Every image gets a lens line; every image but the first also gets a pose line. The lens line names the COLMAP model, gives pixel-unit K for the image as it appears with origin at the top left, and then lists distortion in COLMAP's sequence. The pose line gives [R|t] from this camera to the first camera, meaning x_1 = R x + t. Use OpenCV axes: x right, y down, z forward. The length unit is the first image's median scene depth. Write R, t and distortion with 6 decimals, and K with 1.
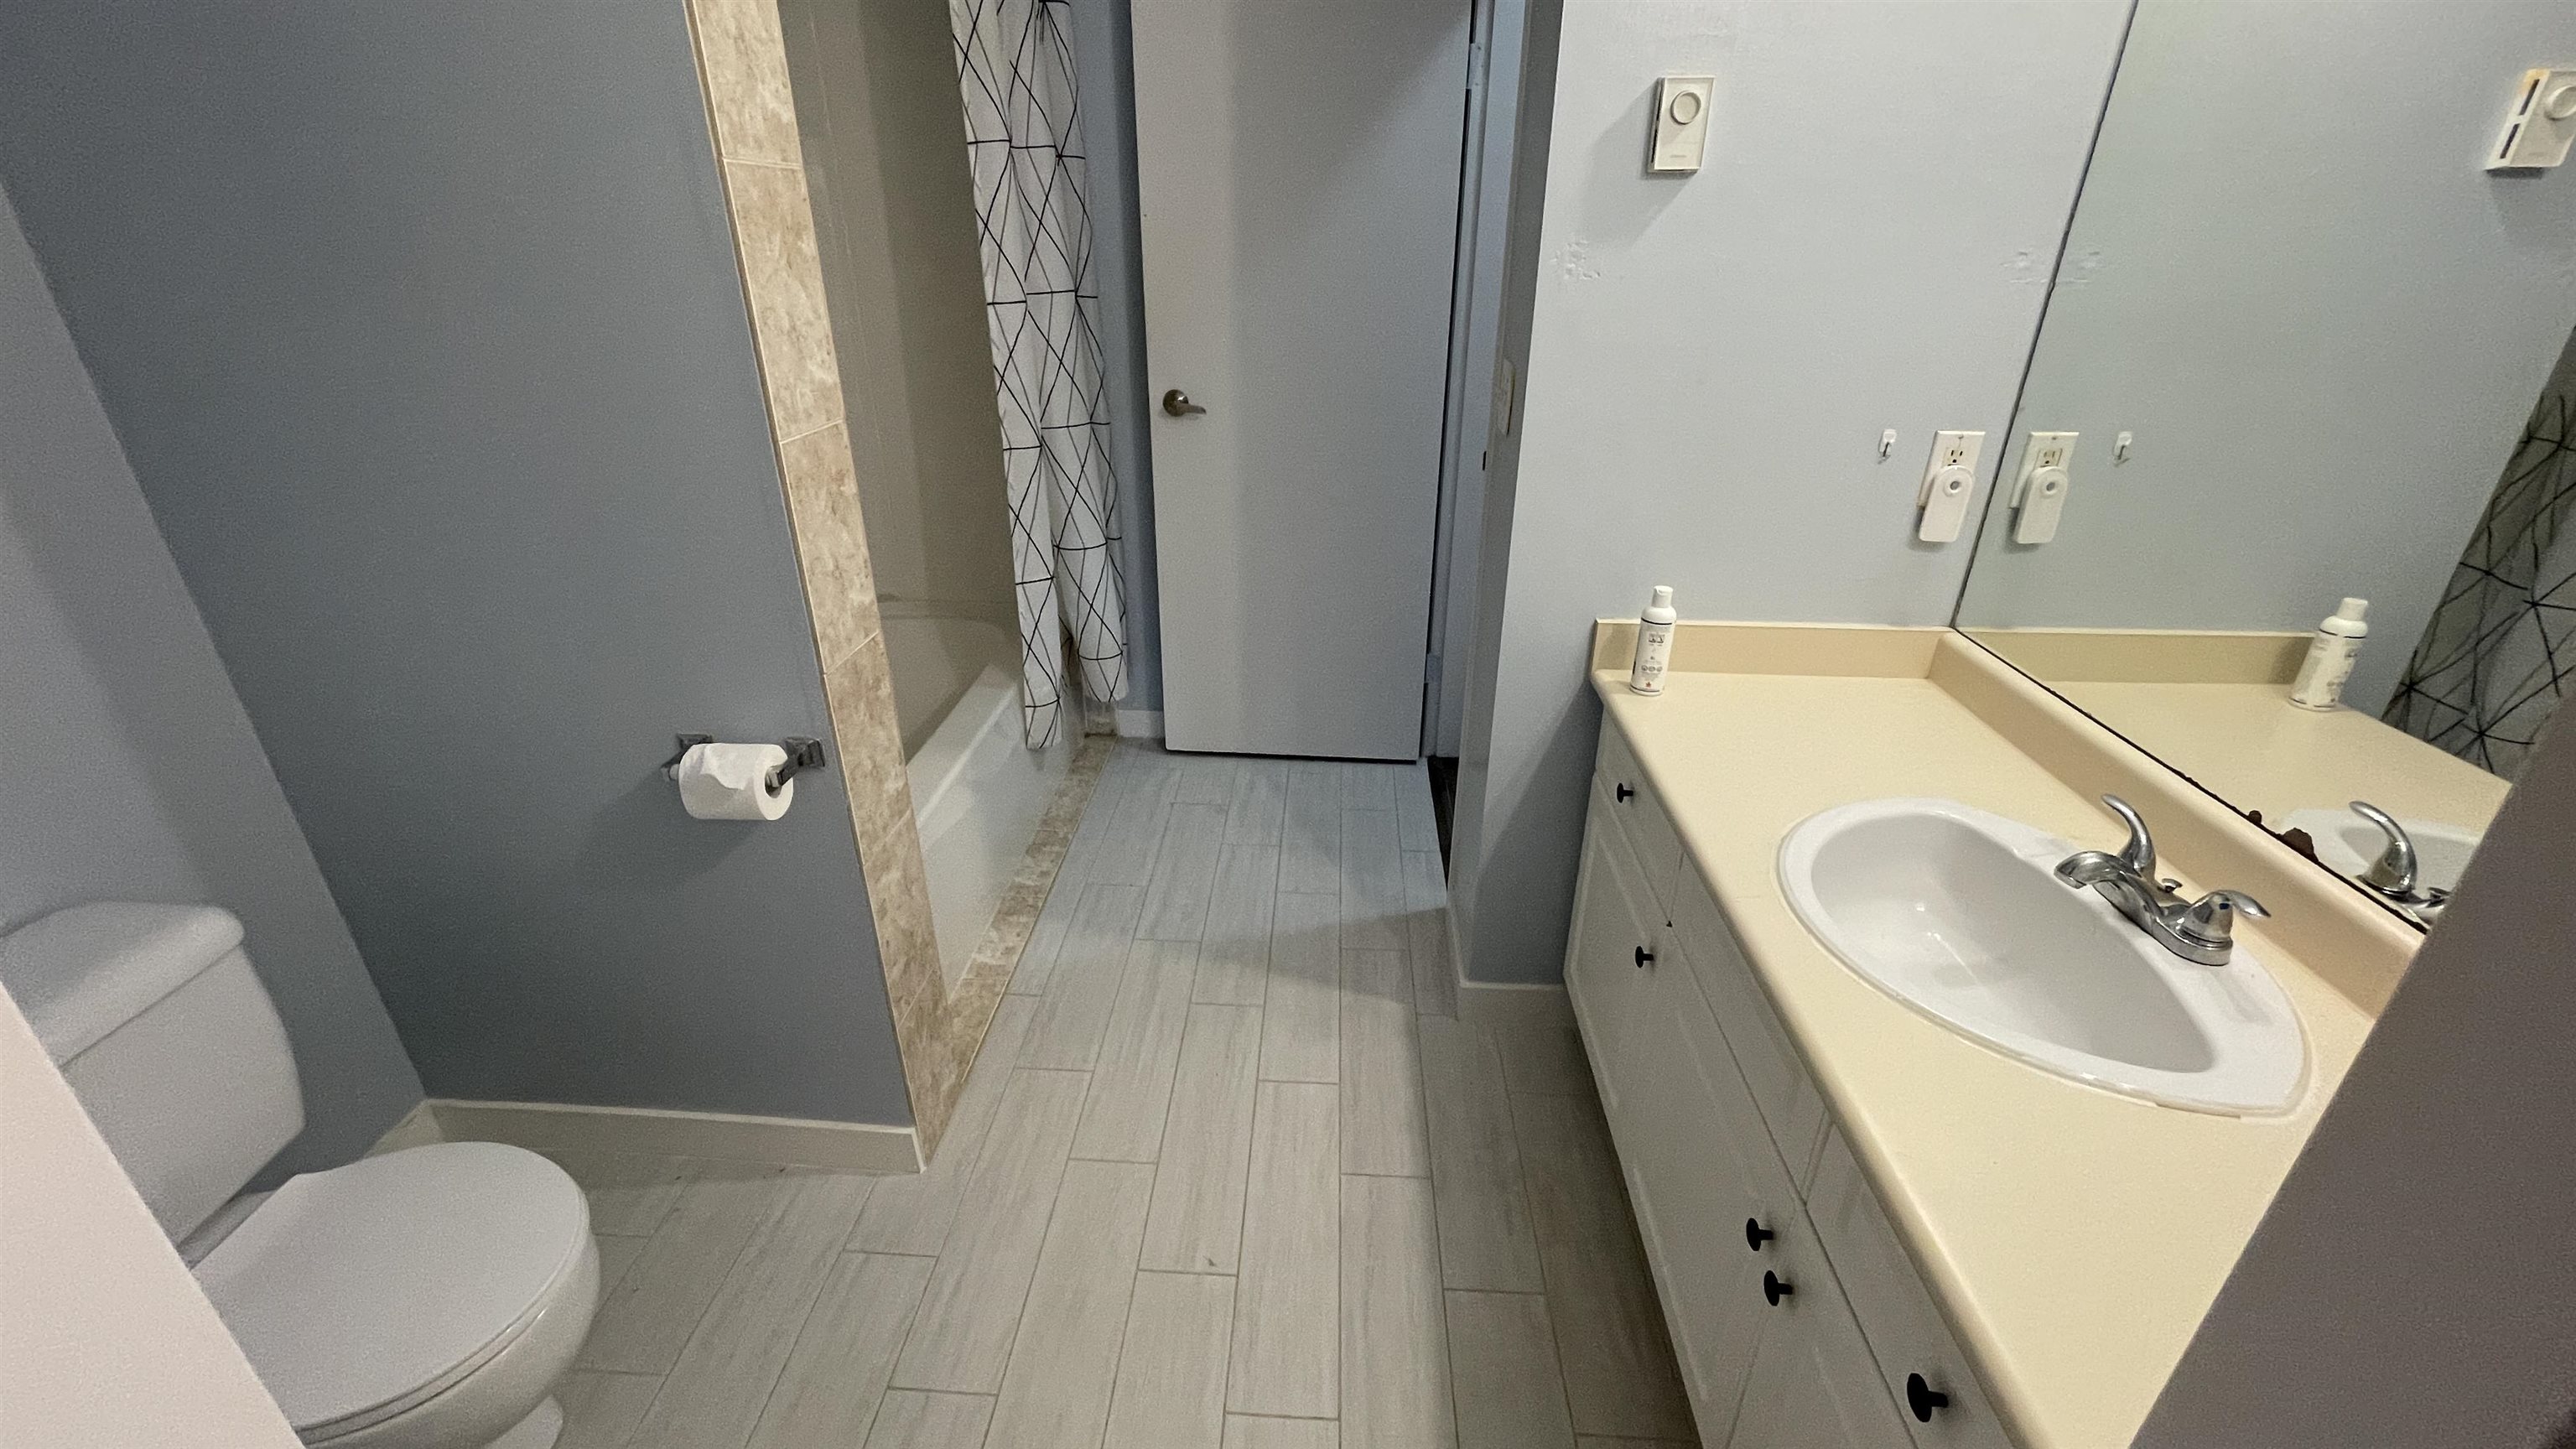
lens RADIAL K [[1037.5, 0, 1284.1], [0, 1037.5, 716.8], [0, 0, 1]] dist [-0.008917, 0.001492]
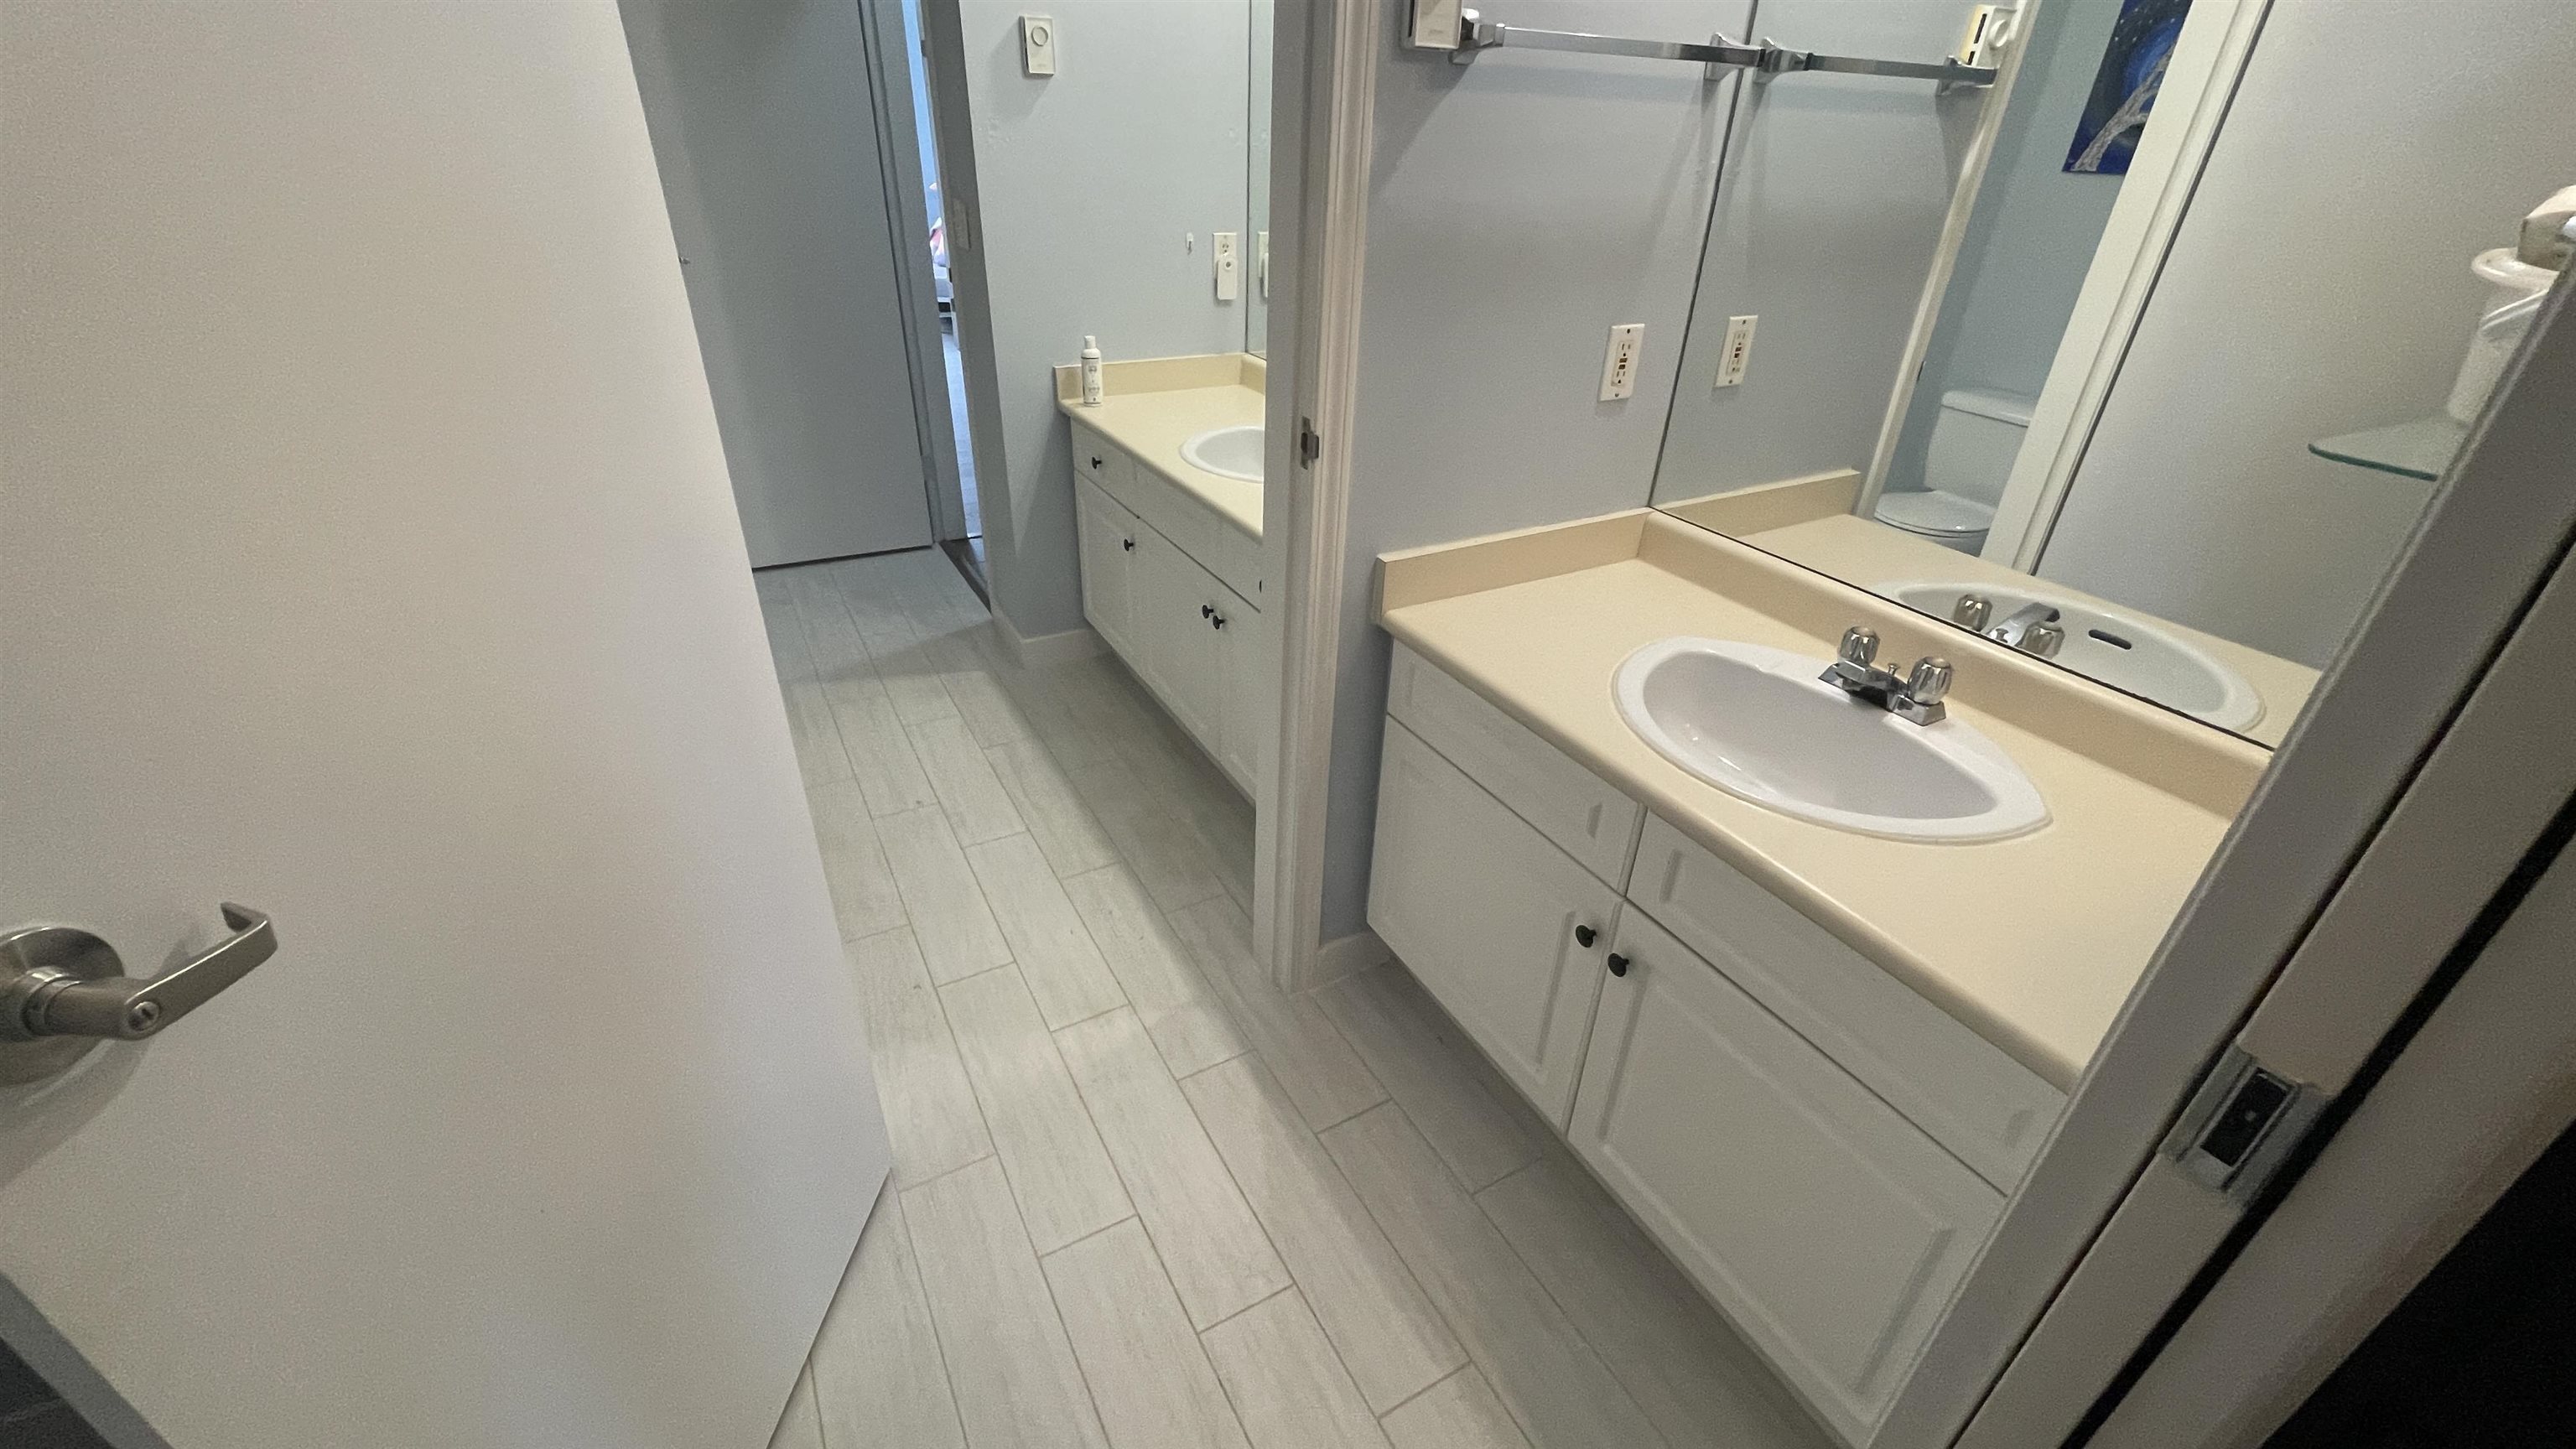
lens RADIAL K [[1037.5, 0, 1278.7], [0, 1037.5, 726.1], [0, 0, 1]] dist [-0.008917, 0.001492]
pose [[0.845549, -0.252083, 0.470639, -0.307096], [0.204965, 0.967234, 0.149828, 0.283053], [-0.492987, -0.030222, 0.869512, -0.595038]]
